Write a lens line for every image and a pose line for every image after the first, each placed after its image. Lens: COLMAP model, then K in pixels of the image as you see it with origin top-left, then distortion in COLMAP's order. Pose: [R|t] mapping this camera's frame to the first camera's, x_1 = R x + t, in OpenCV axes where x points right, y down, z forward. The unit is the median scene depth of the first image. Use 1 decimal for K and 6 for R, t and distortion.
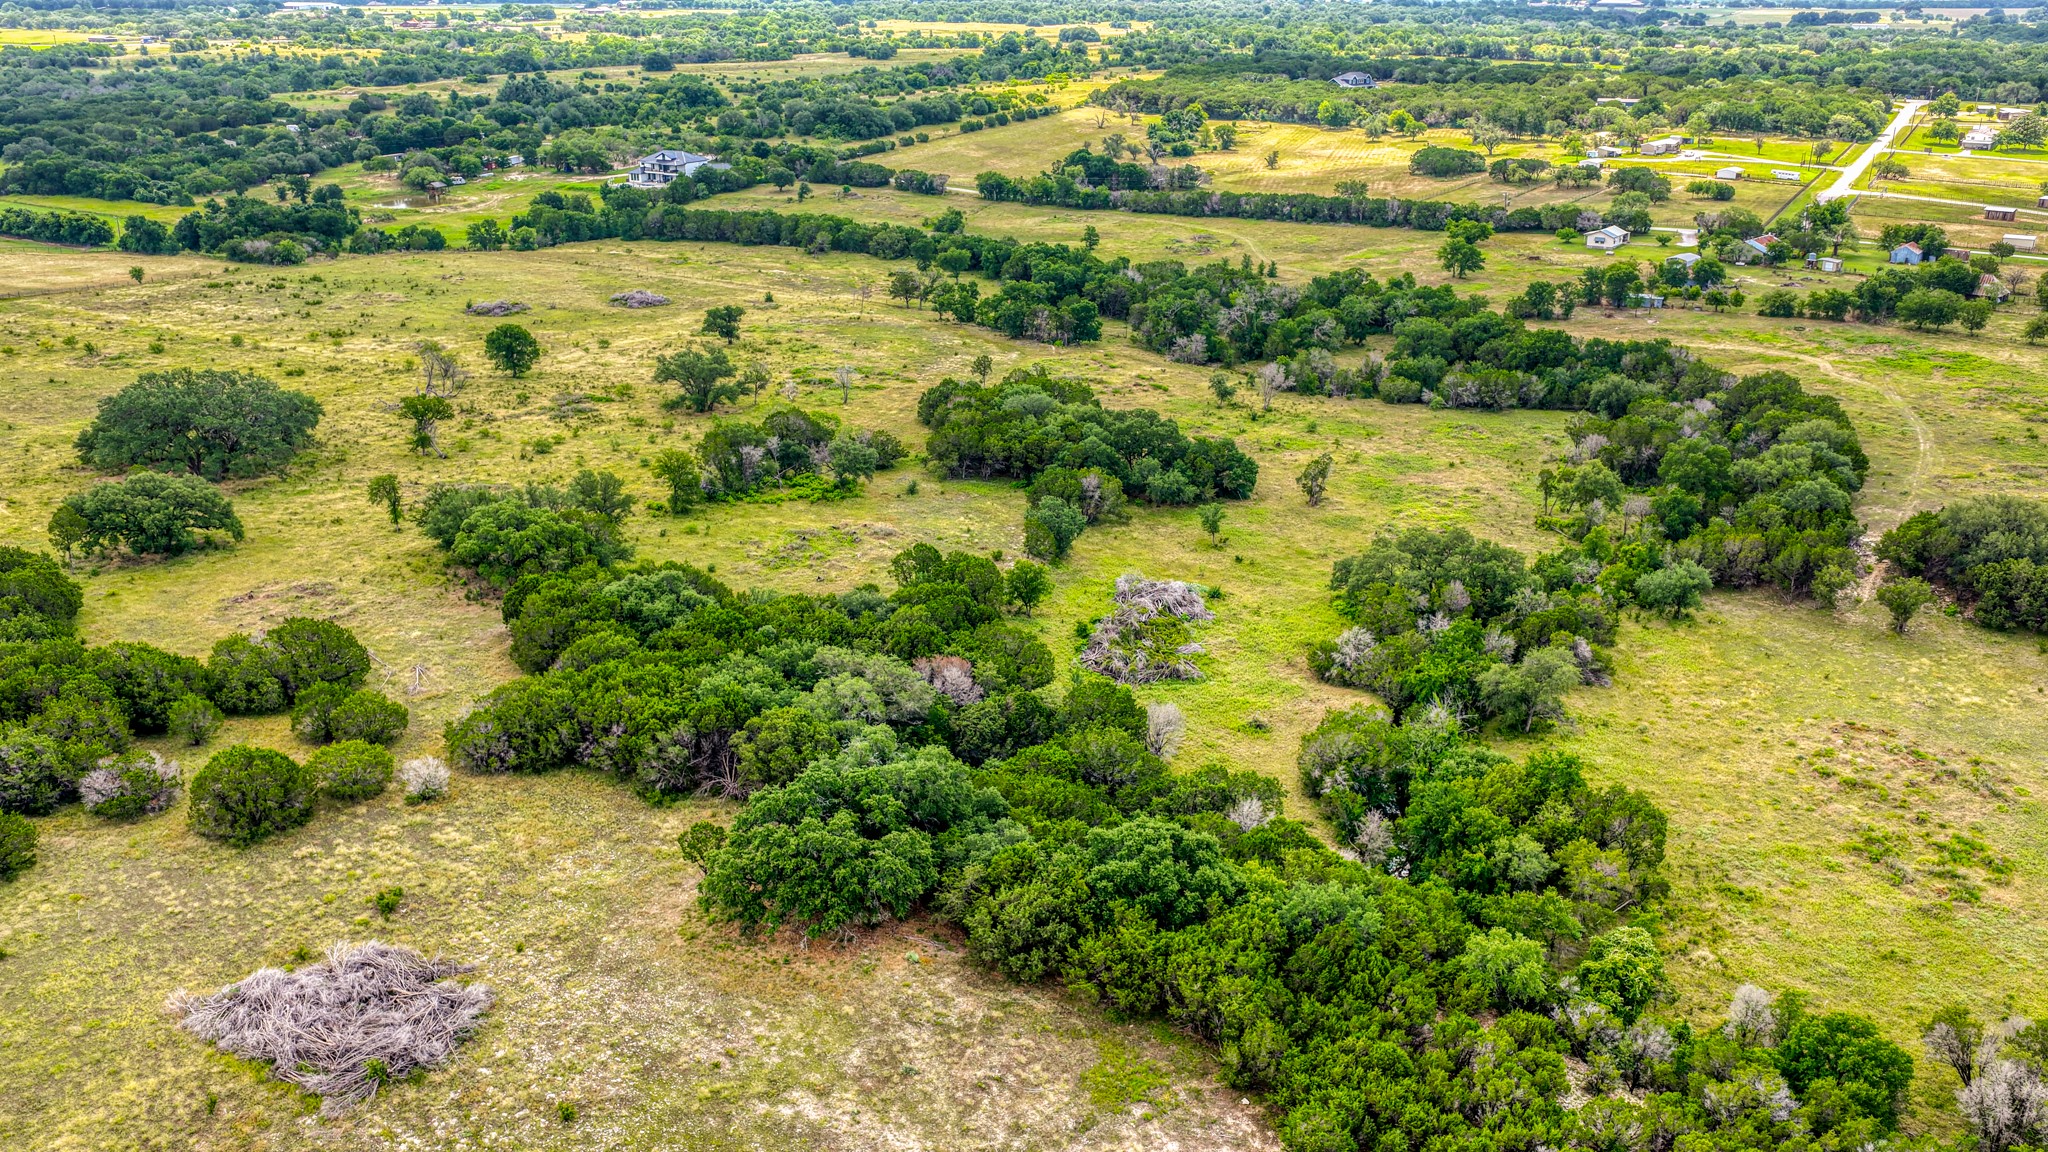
lens RADIAL K [[1753.3, 0, 1026.9], [0, 1753.3, 577.9], [0, 0, 1]] dist [-0.026913, 0.067554]
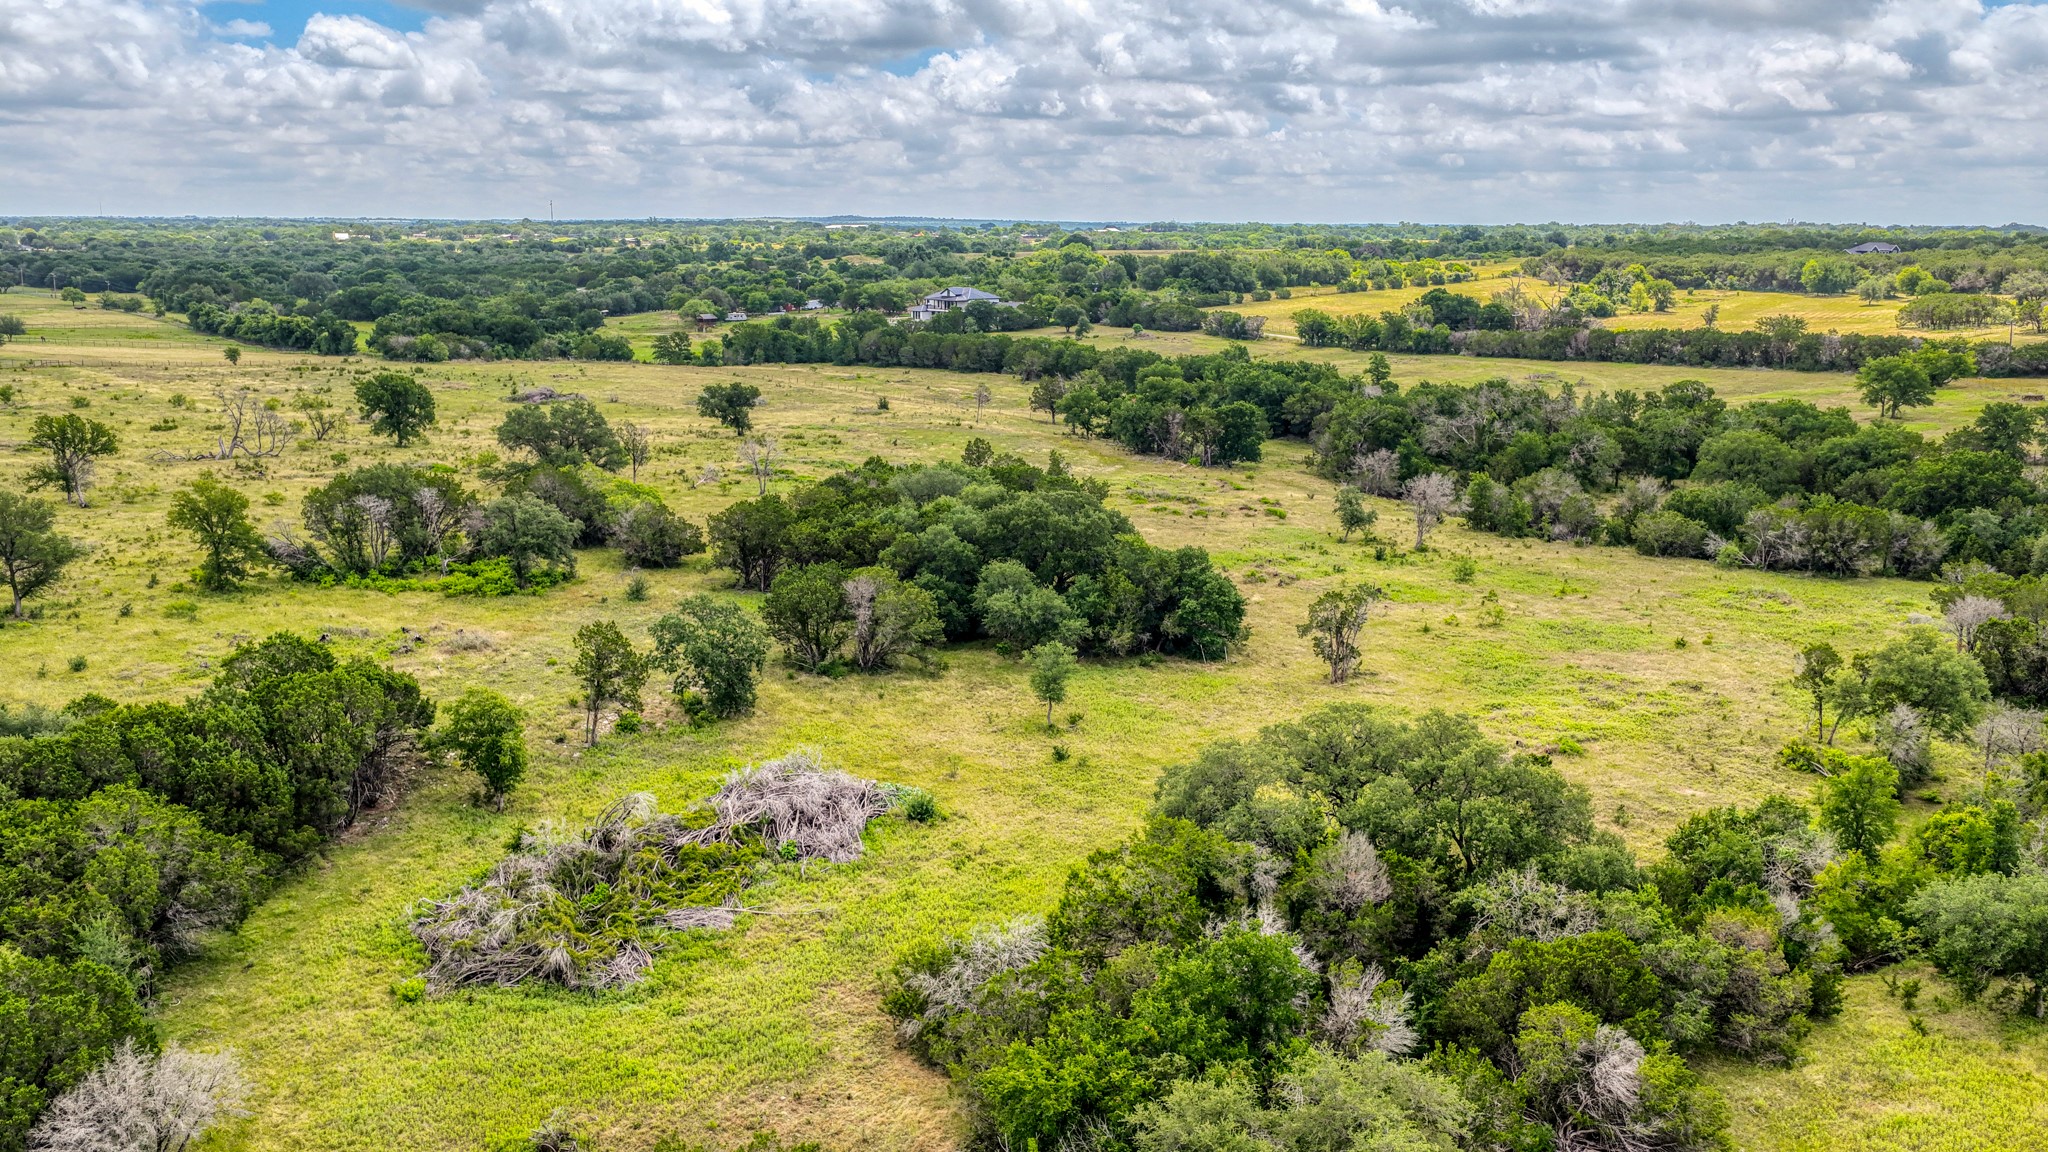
lens RADIAL K [[1753.3, 0, 1019.6], [0, 1753.3, 573.2], [0, 0, 1]] dist [-0.026913, 0.067554]
pose [[0.946932, 0.067087, -0.314356, 0.186429], [-0.111829, 0.985641, -0.126515, 0.001645], [0.301354, 0.154955, 0.940837, 0.385823]]
